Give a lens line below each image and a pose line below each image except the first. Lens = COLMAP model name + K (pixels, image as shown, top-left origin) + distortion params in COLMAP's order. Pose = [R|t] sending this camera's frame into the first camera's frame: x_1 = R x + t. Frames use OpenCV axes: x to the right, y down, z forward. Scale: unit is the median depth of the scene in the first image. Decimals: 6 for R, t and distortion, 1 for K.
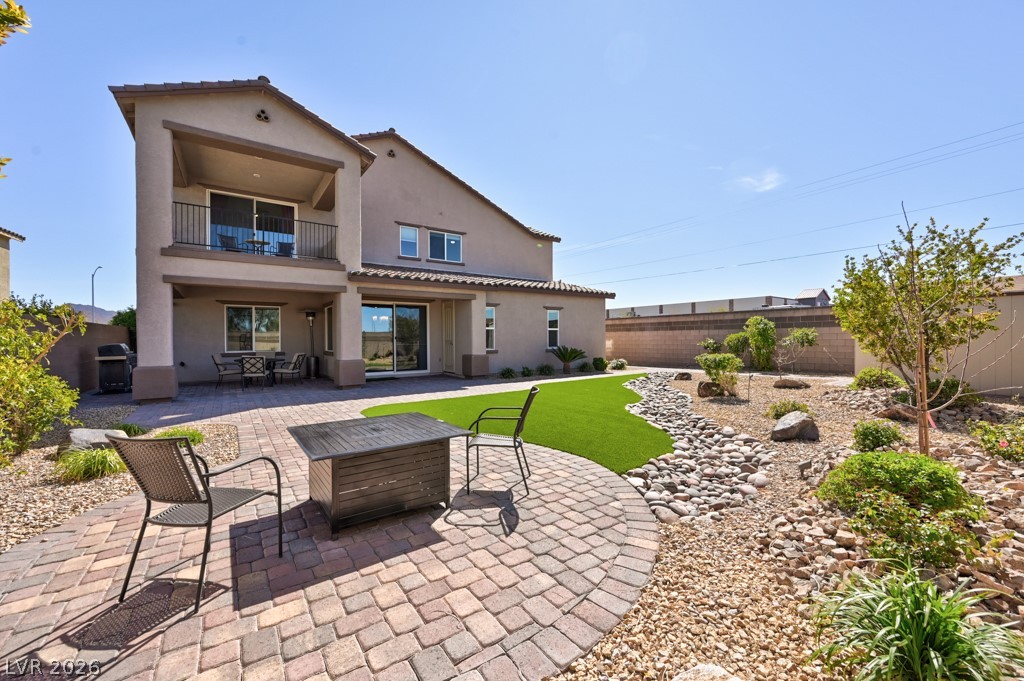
lens RADIAL K [[404.5, 0, 504.9], [0, 404.5, 345.6], [0, 0, 1]] dist [0.001703, 0.000494]
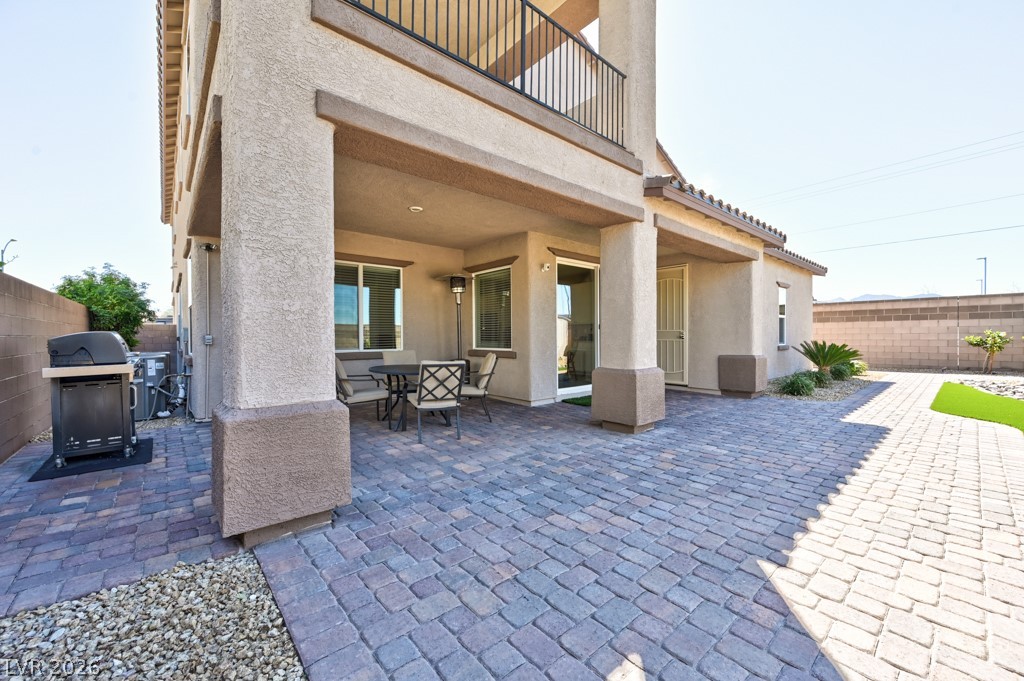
lens RADIAL K [[404.5, 0, 519.0], [0, 404.5, 335.9], [0, 0, 1]] dist [0.001703, 0.000494]
pose [[0.991372, -0.000682, 0.131080, -0.466846], [0.003976, 0.999683, -0.024870, 0.007925], [-0.131022, 0.025177, 0.991060, 0.440913]]
